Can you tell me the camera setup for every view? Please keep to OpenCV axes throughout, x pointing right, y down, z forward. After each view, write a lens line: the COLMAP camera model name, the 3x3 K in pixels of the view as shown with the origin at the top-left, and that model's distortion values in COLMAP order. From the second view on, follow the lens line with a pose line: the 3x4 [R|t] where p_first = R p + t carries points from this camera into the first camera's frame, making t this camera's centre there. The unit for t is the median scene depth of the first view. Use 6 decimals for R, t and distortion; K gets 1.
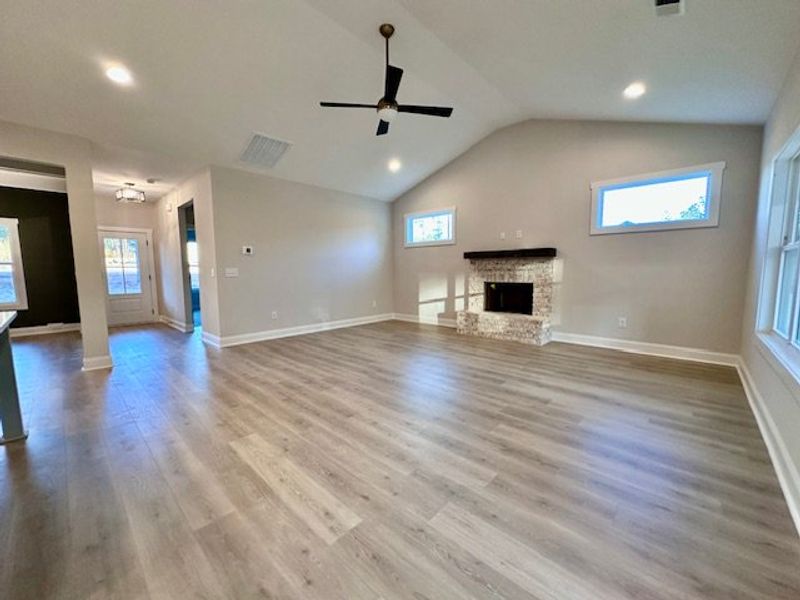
lens RADIAL K [[319.4, 0, 400.6], [0, 319.4, 300.3], [0, 0, 1]] dist [-0.002525, 0.000177]
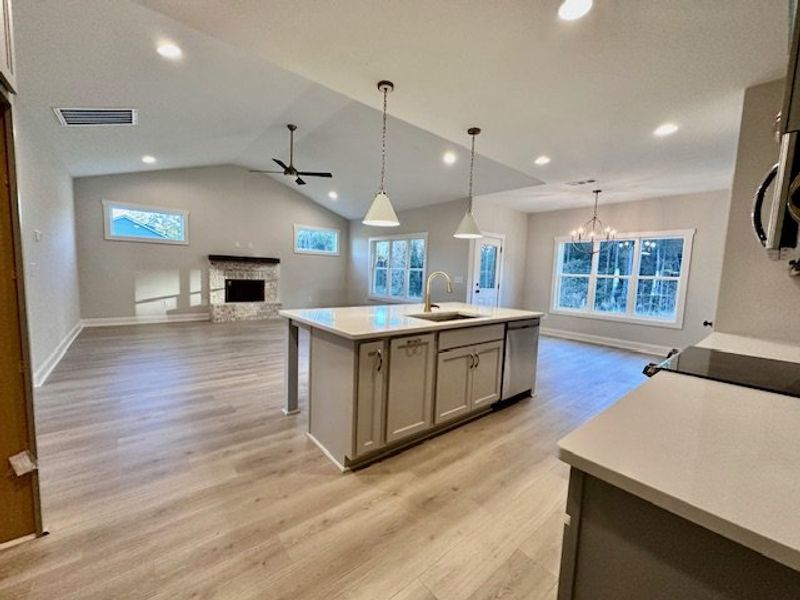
lens RADIAL K [[319.4, 0, 402.2], [0, 319.4, 302.5], [0, 0, 1]] dist [-0.002525, 0.000177]
pose [[0.116745, -0.082436, 0.989735, -0.978532], [0.055885, 0.995516, 0.076325, -0.025192], [-0.991588, 0.046401, 0.120828, 0.165842]]
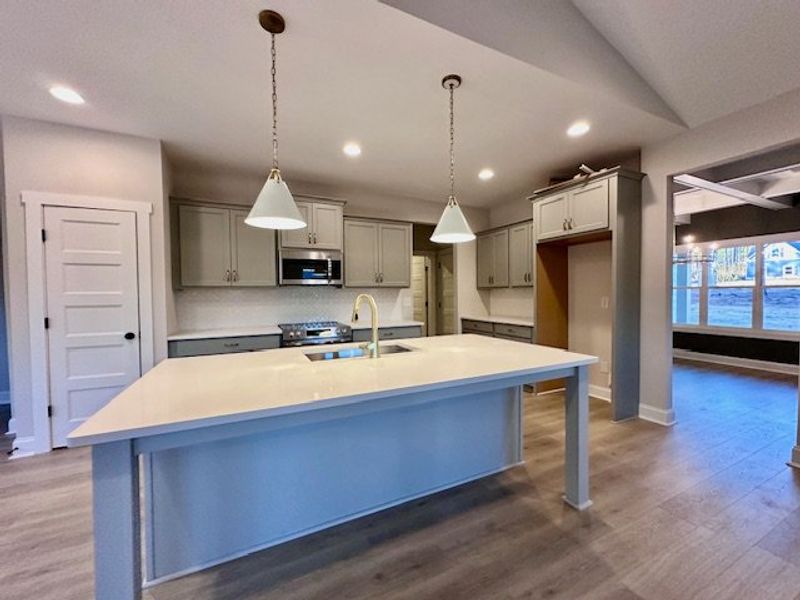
lens RADIAL K [[319.4, 0, 400.4], [0, 319.4, 301.4], [0, 0, 1]] dist [-0.002525, 0.000177]
pose [[-0.363128, 0.037060, -0.931002, -0.107681], [-0.077348, 0.994561, 0.069759, -0.052829], [0.928523, 0.097343, -0.358286, 0.337899]]
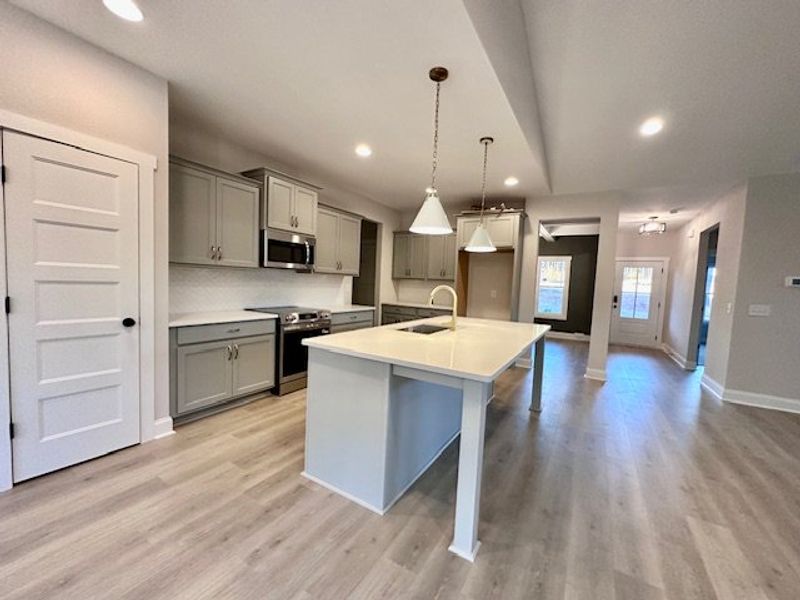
lens RADIAL K [[319.4, 0, 401.1], [0, 319.4, 301.6], [0, 0, 1]] dist [-0.002525, 0.000177]
pose [[0.200673, 0.080211, -0.976369, 0.041906], [-0.142438, 0.988441, 0.051927, -0.024341], [0.969248, 0.128652, 0.209779, -0.001211]]
